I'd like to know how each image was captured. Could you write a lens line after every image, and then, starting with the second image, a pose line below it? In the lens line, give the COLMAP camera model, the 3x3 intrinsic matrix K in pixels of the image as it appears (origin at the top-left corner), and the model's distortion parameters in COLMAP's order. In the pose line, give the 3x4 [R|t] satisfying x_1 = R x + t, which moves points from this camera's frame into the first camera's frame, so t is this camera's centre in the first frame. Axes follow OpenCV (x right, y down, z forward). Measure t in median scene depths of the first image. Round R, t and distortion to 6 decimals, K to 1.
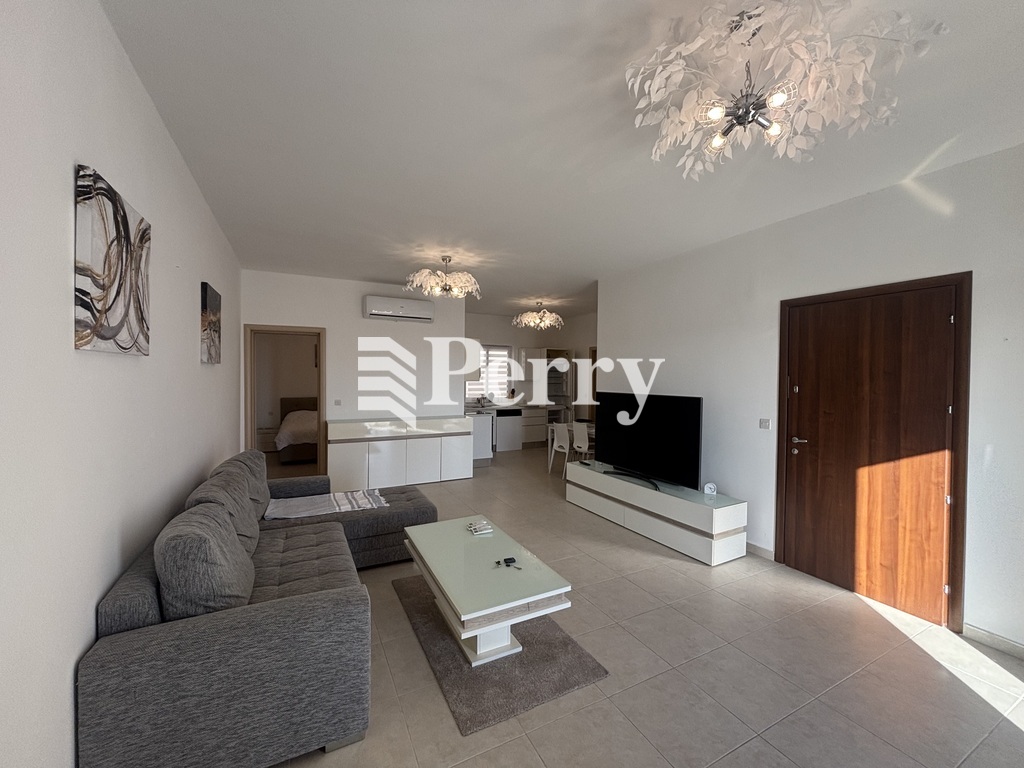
lens RADIAL K [[413.4, 0, 517.7], [0, 413.4, 383.4], [0, 0, 1]] dist [0.016673, -0.000060]
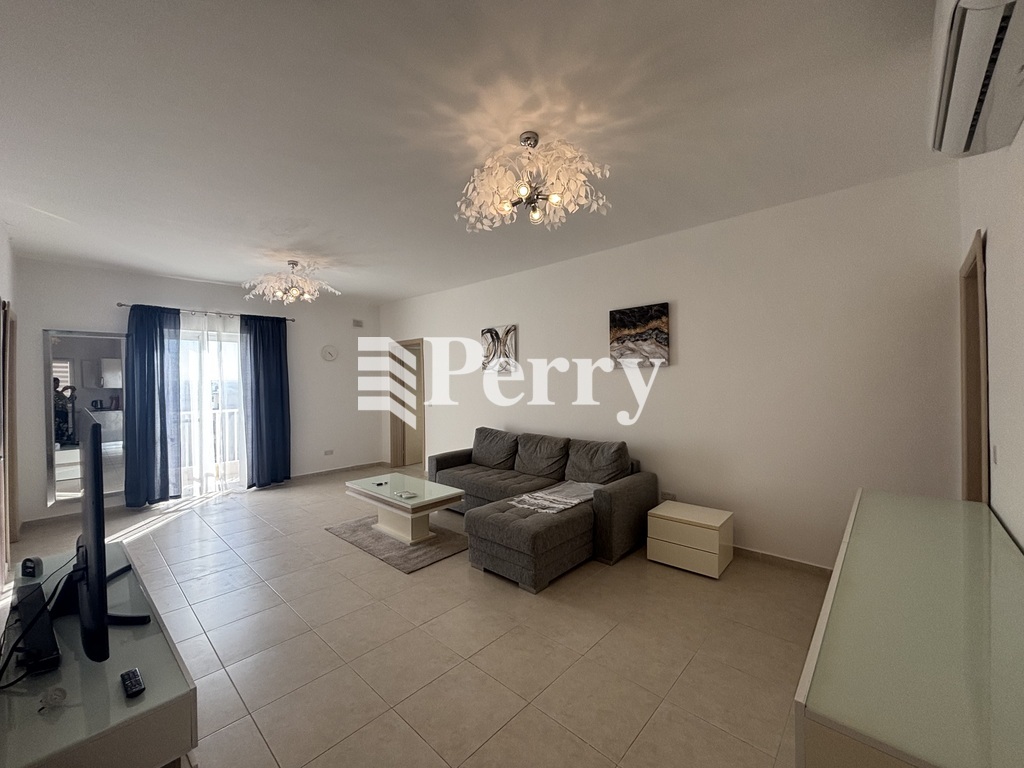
lens RADIAL K [[413.4, 0, 517.7], [0, 413.4, 383.4], [0, 0, 1]] dist [0.016673, -0.000060]
pose [[-0.938675, 0.002926, -0.344791, 0.009662], [-0.003293, 0.999842, 0.017450, -0.009898], [0.344788, 0.017516, -0.938517, 0.902650]]
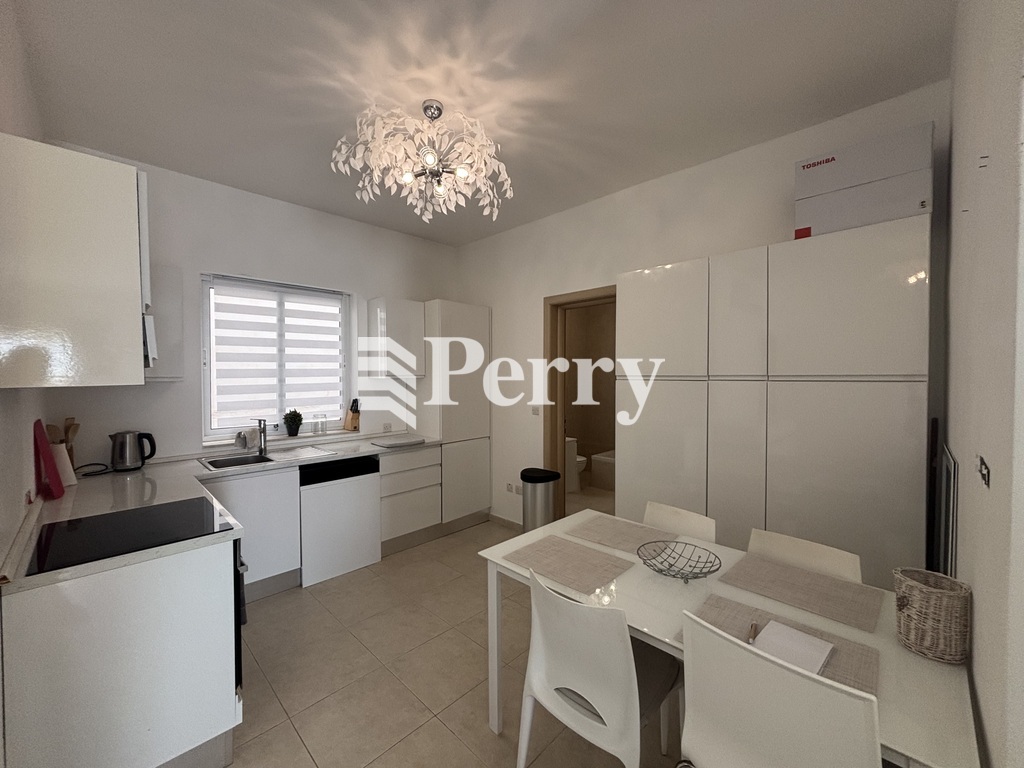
lens RADIAL K [[413.4, 0, 517.7], [0, 413.4, 383.4], [0, 0, 1]] dist [0.016673, -0.000060]
pose [[0.949206, -0.018675, 0.314100, 0.013781], [0.017442, 0.999825, 0.006734, -0.002804], [-0.314171, -0.000914, 0.949366, 0.696022]]
